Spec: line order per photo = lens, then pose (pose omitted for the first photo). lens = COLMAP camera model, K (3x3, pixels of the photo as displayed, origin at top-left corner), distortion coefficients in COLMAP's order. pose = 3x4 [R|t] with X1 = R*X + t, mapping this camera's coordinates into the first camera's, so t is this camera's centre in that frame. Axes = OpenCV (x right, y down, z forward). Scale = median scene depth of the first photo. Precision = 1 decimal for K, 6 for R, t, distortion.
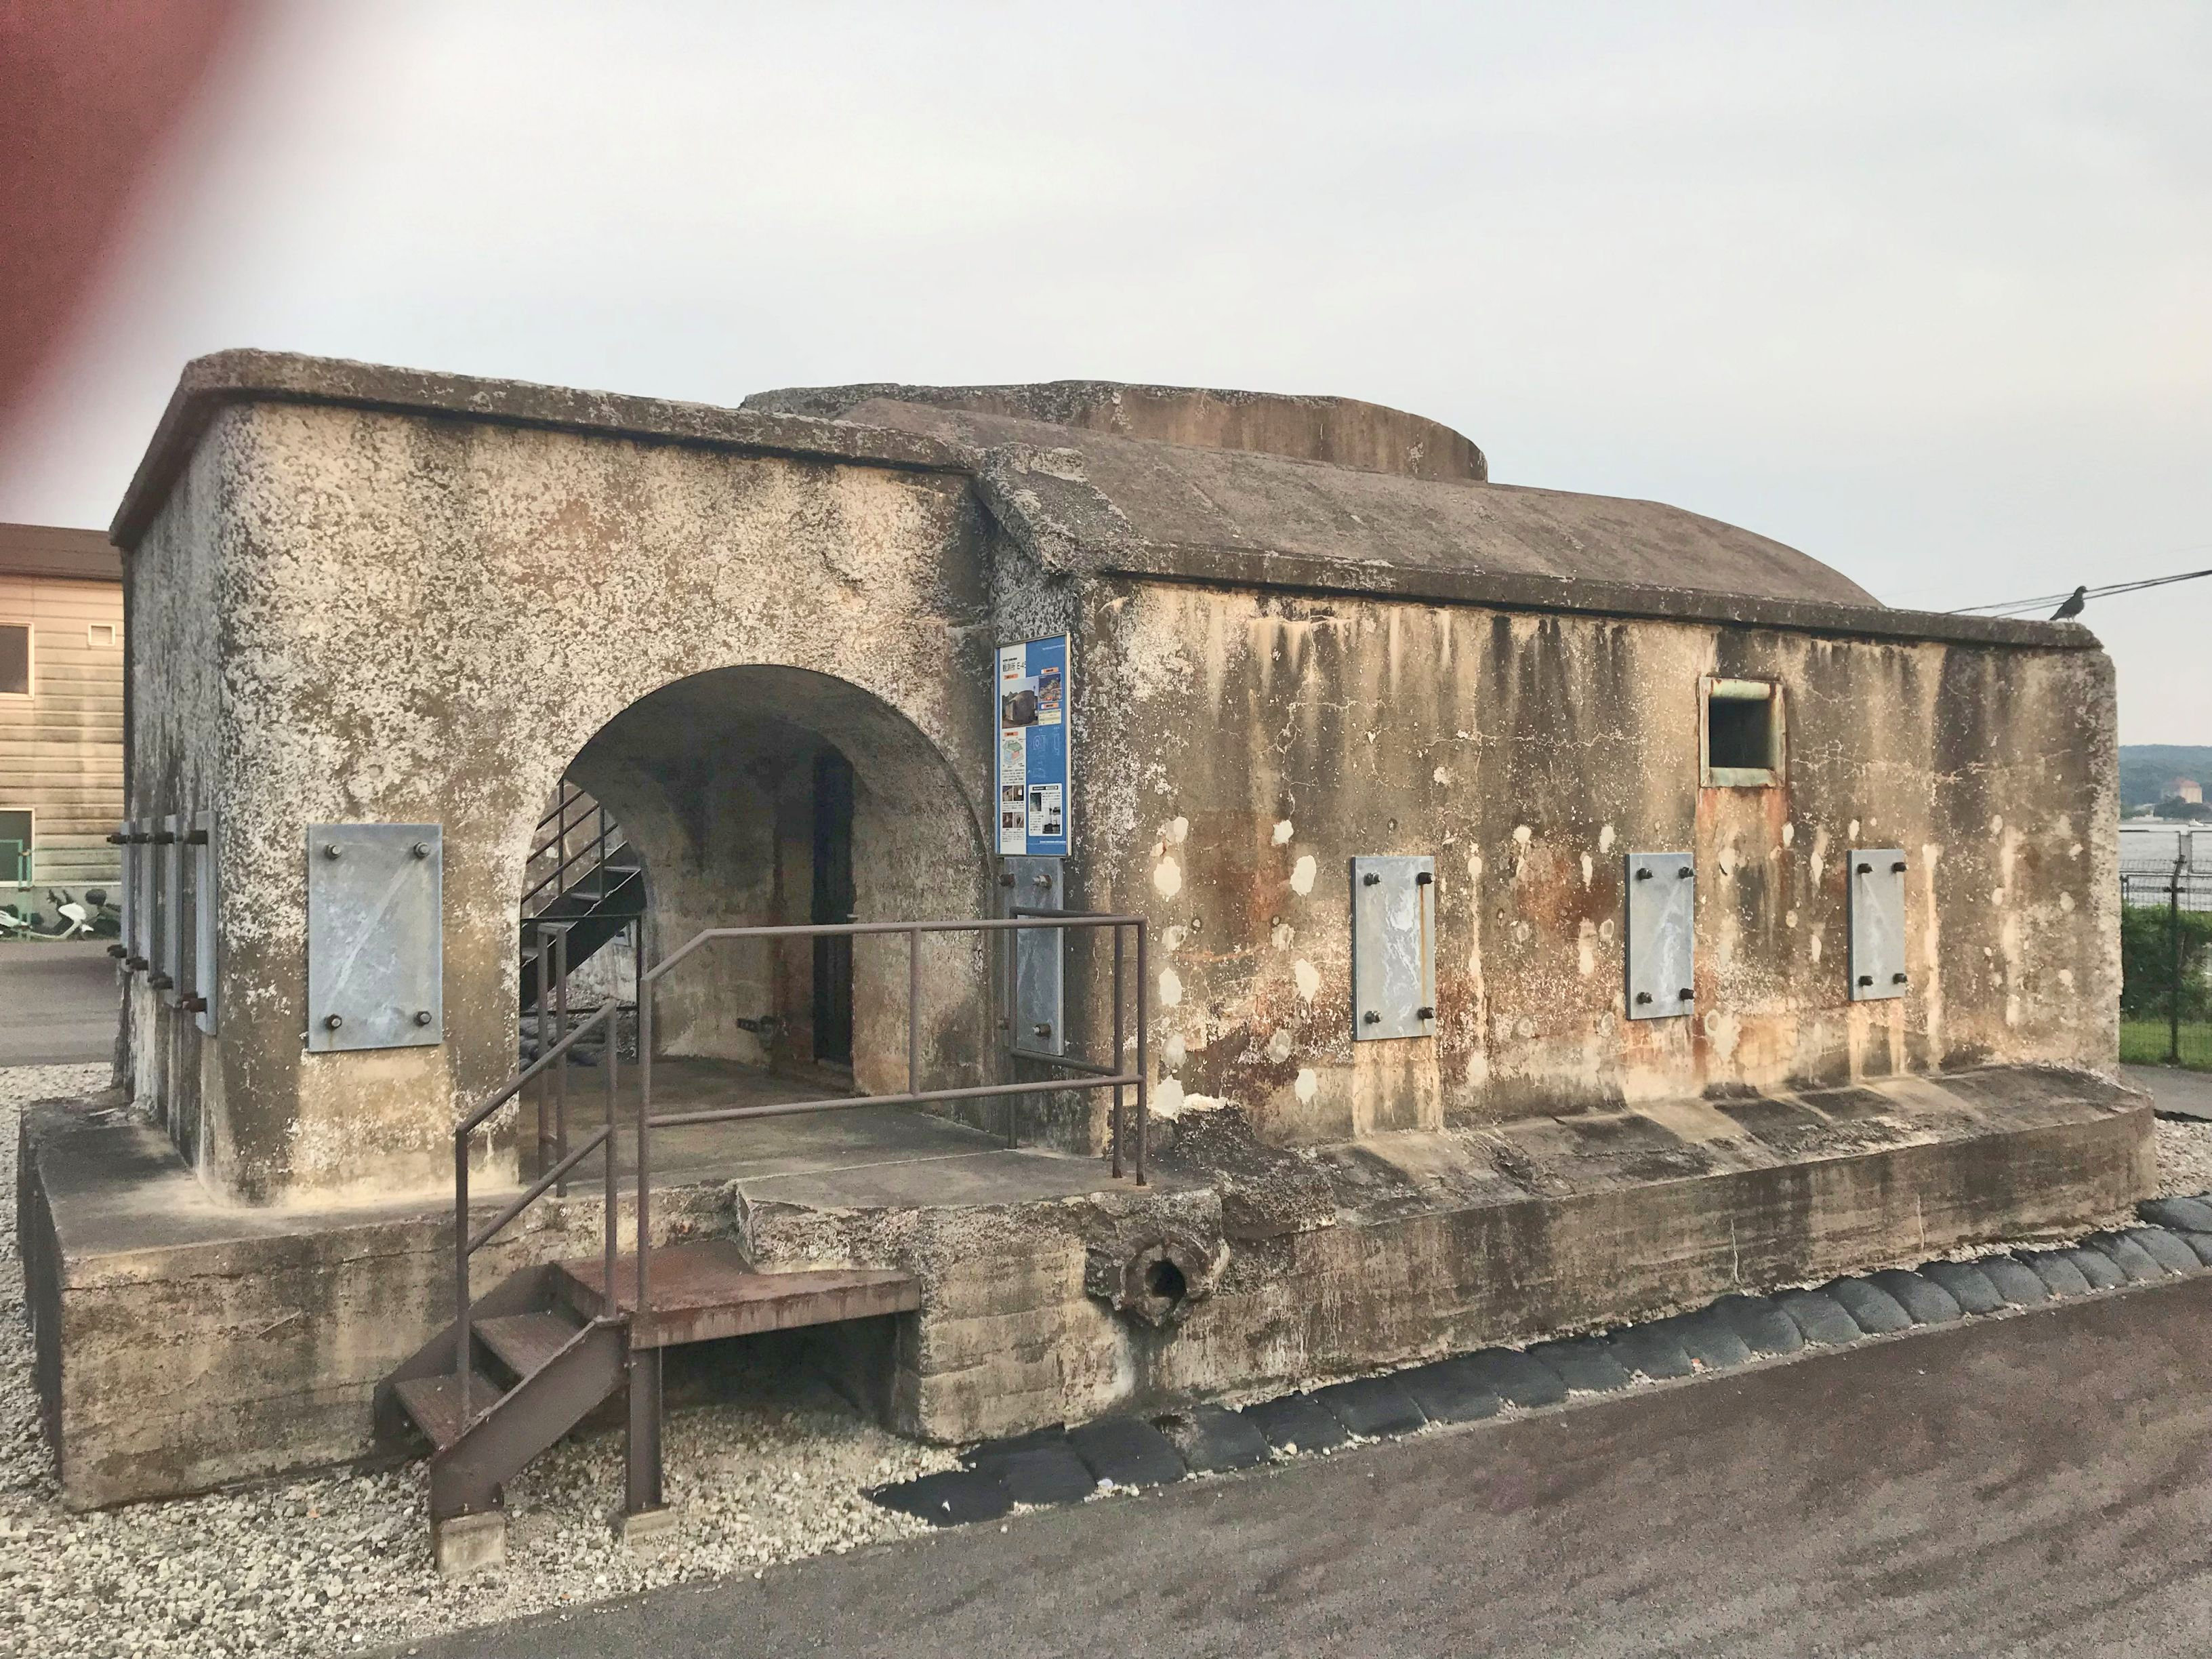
lens RADIAL K [[1802.6, 0, 1093.7], [0, 1802.6, 809.0], [0, 0, 1]] dist [0.031464, -0.045305]
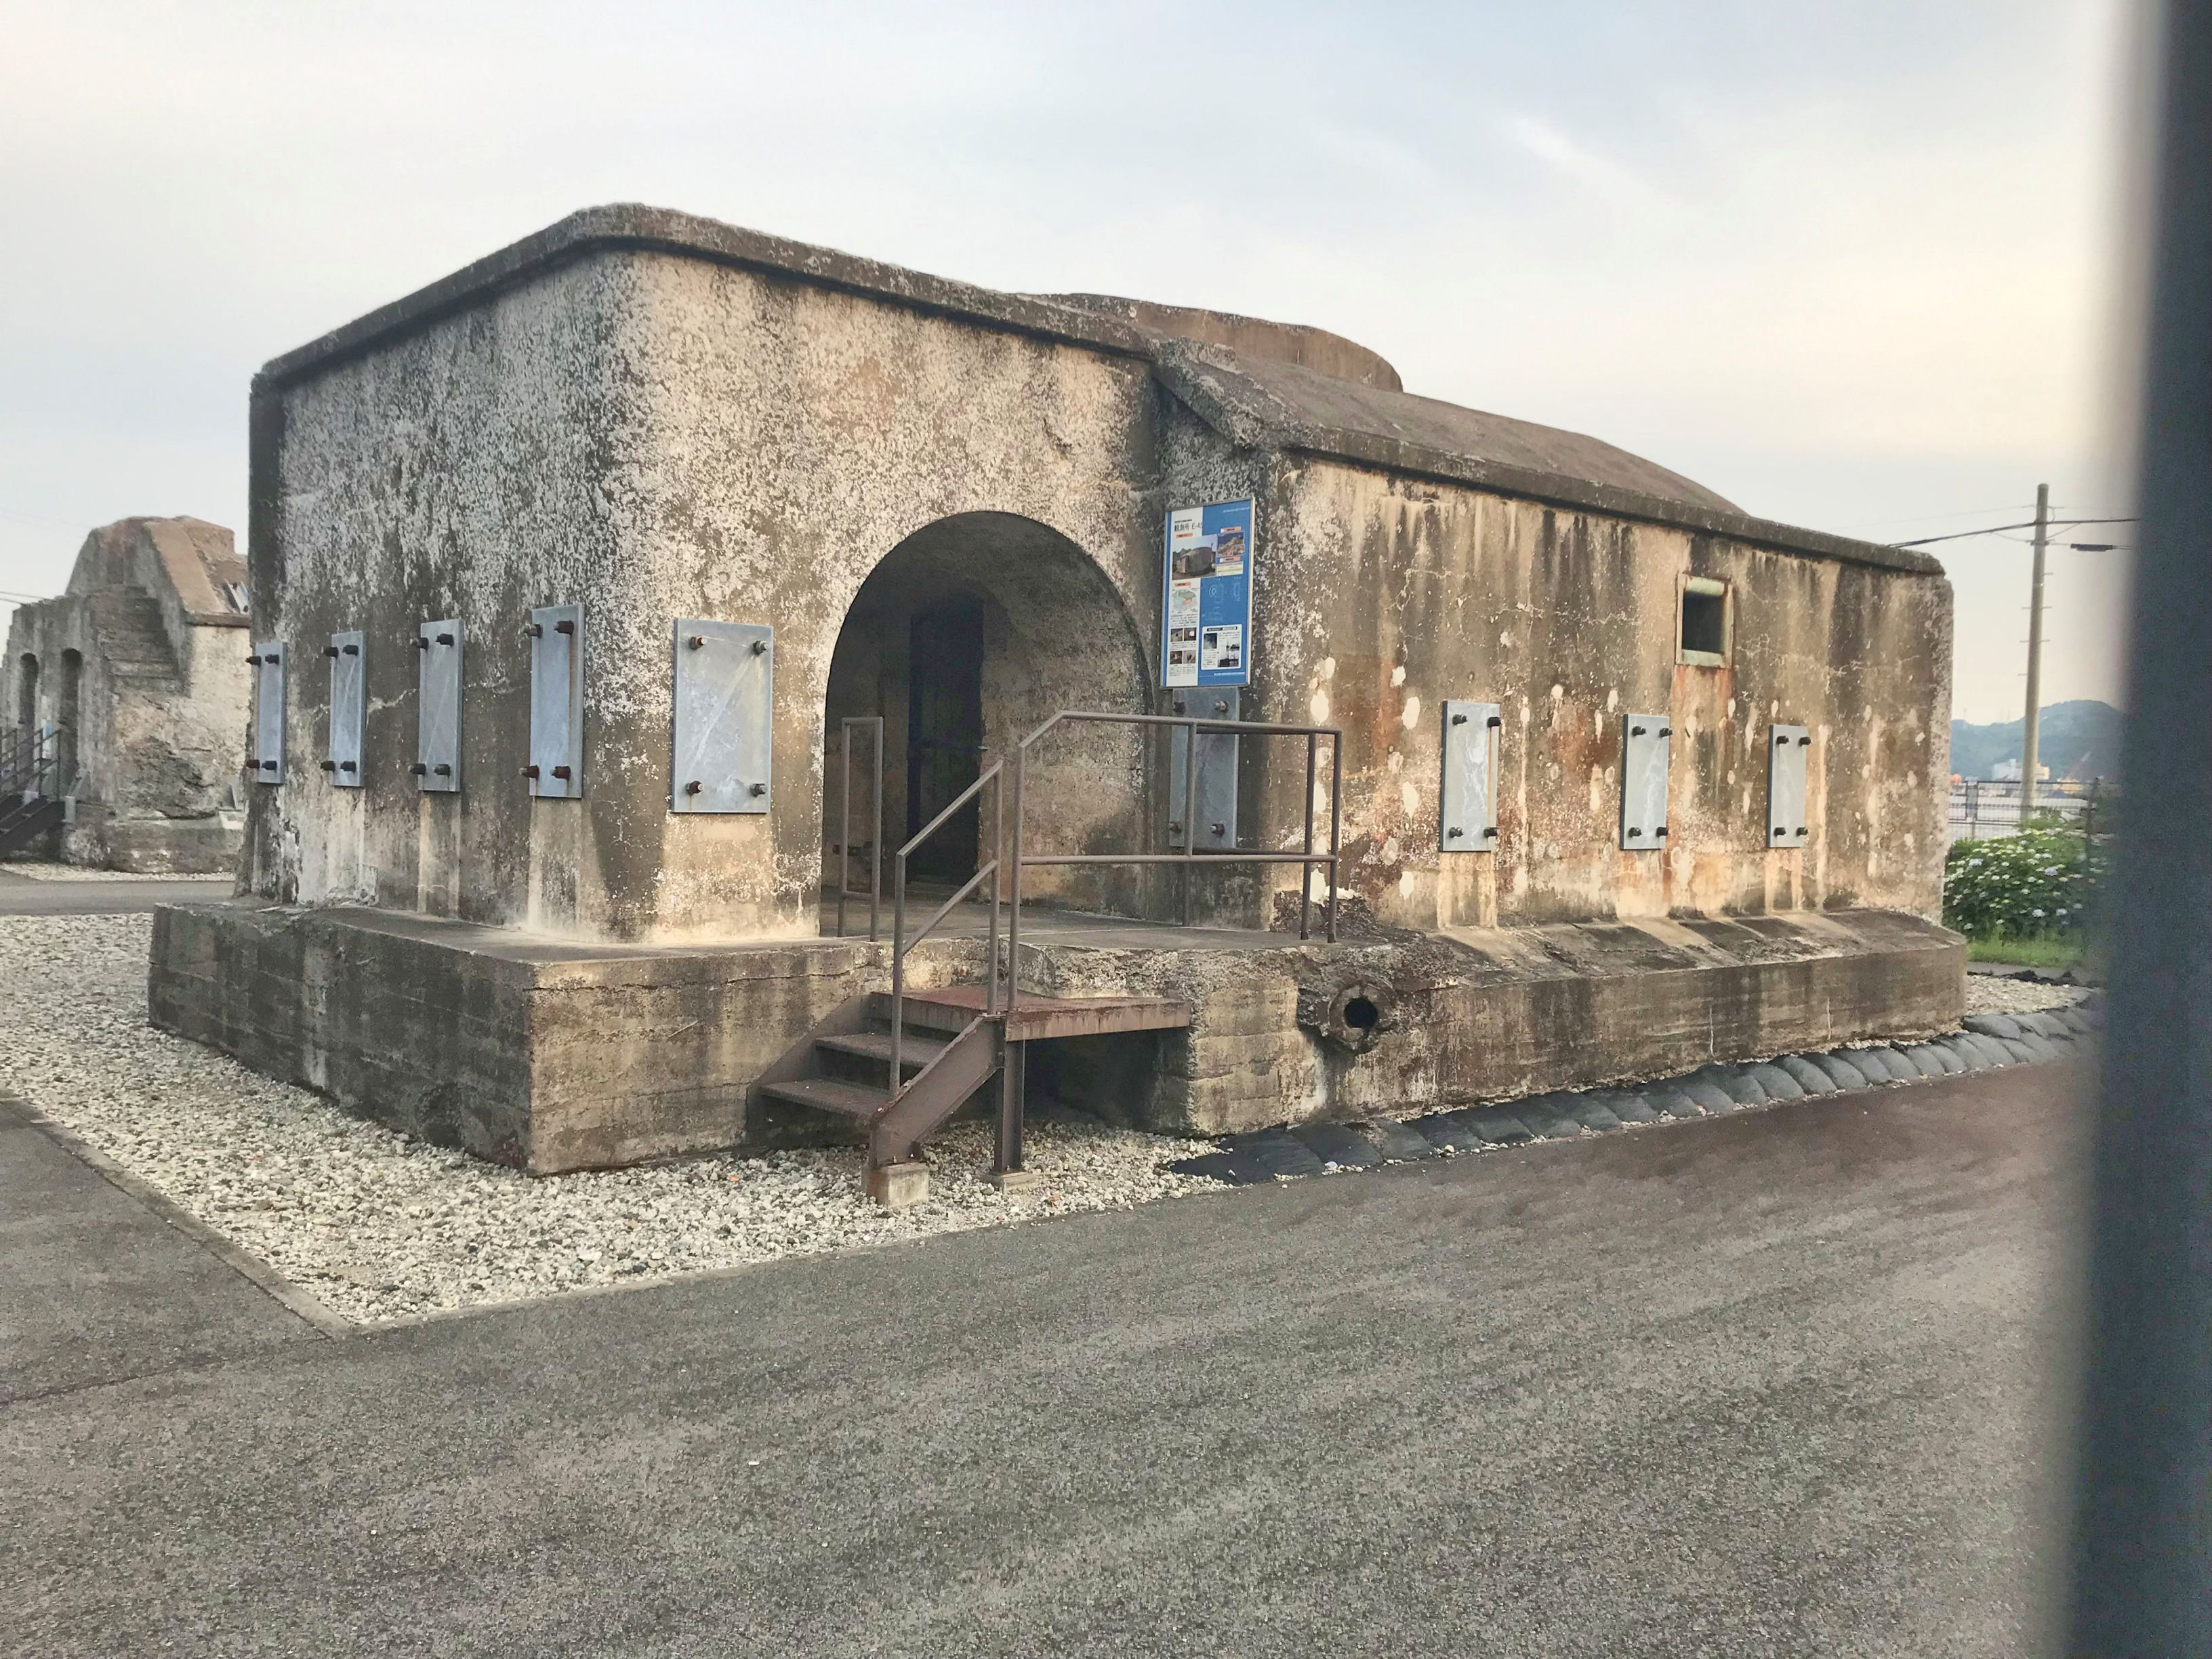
lens RADIAL K [[1802.6, 0, 1091.9], [0, 1802.6, 815.0], [0, 0, 1]] dist [0.031464, -0.045305]
pose [[0.985594, 0.024520, 0.167343, -0.306713], [-0.029761, 0.999140, 0.028885, 0.079678], [-0.166491, -0.033449, 0.985475, -0.169056]]
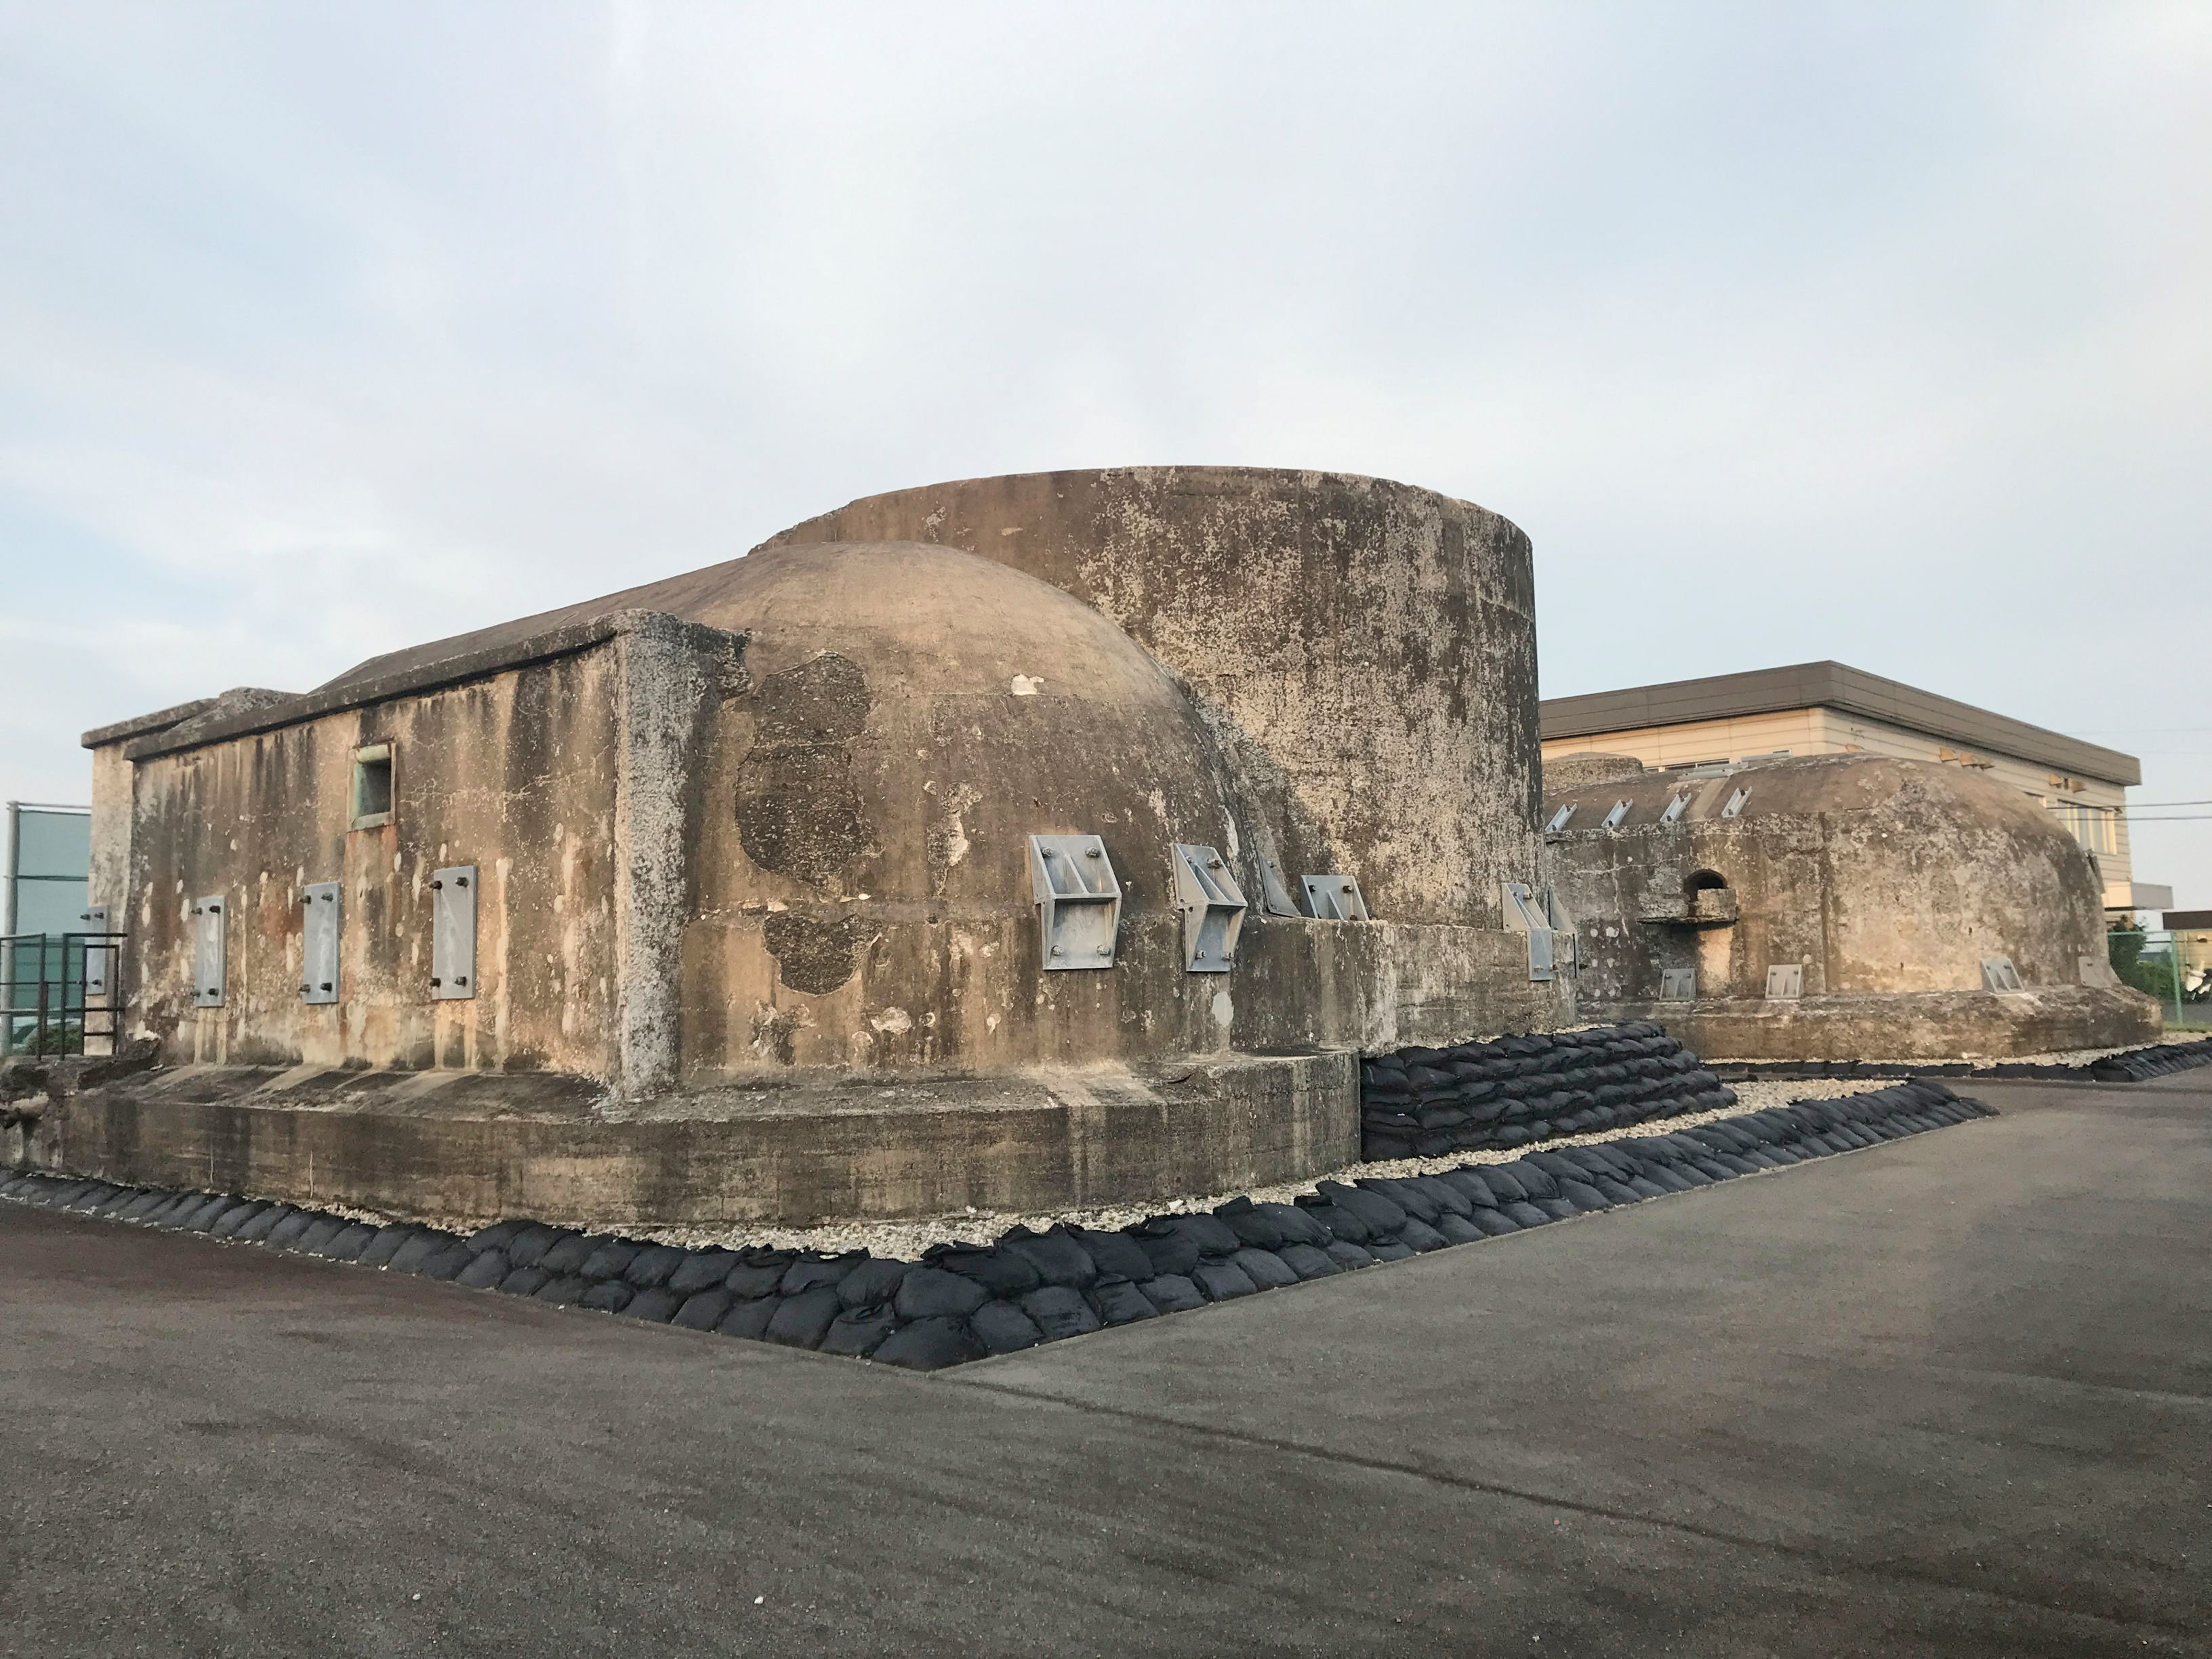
lens RADIAL K [[1802.6, 0, 1091.2], [0, 1802.6, 819.3], [0, 0, 1]] dist [0.031464, -0.045305]
pose [[0.304815, -0.094638, -0.947698, 2.127357], [0.032747, 0.995504, -0.088880, 0.138378], [0.951848, -0.003942, 0.306544, 1.341025]]
